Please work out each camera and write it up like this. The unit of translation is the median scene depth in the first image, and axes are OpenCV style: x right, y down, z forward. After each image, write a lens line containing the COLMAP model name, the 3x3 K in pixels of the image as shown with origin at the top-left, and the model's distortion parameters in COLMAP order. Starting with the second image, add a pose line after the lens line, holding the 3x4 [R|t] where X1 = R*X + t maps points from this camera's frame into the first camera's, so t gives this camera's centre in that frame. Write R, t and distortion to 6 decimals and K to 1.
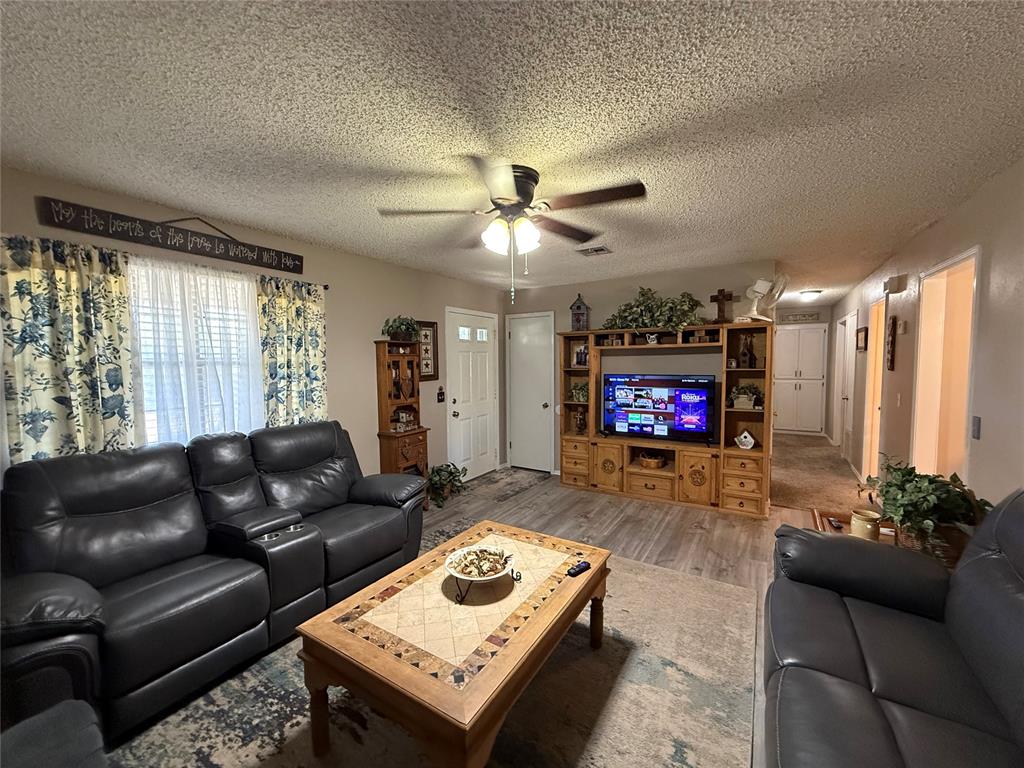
lens RADIAL K [[407.2, 0, 508.6], [0, 407.2, 383.0], [0, 0, 1]] dist [0.000460, 0.000026]
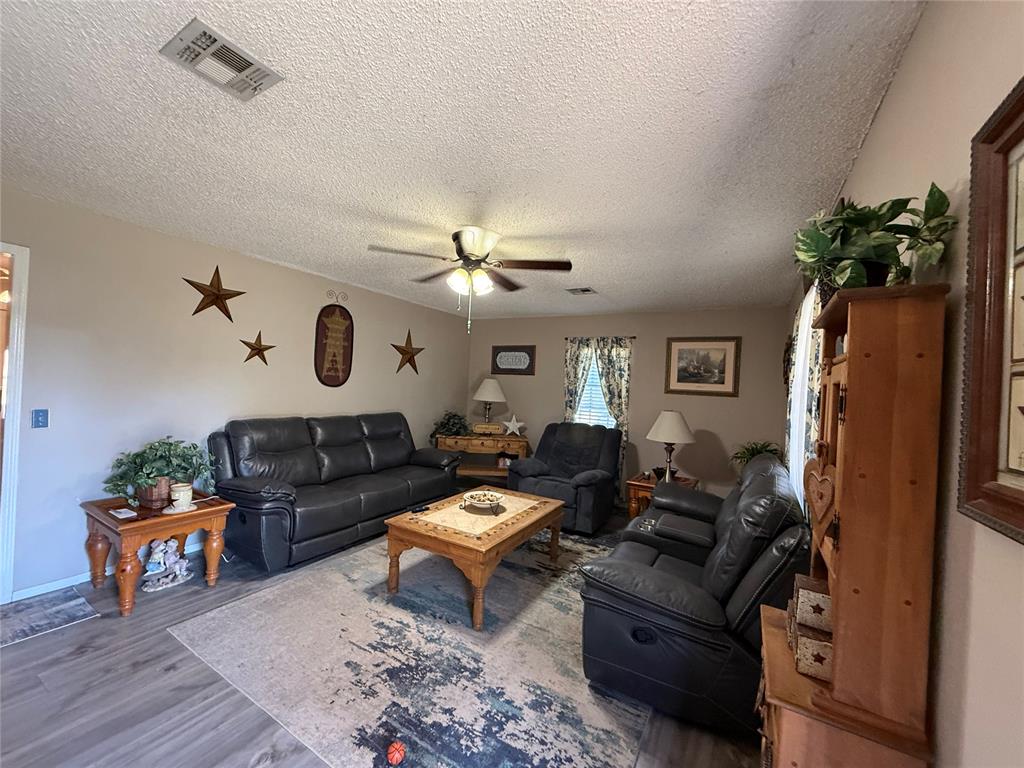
lens RADIAL K [[407.2, 0, 508.6], [0, 407.2, 383.0], [0, 0, 1]] dist [0.000460, 0.000026]
pose [[-0.998532, -0.042132, -0.034040, -0.056715], [-0.043820, 0.997765, 0.050445, -0.075253], [0.031839, 0.051863, -0.998147, 1.635374]]
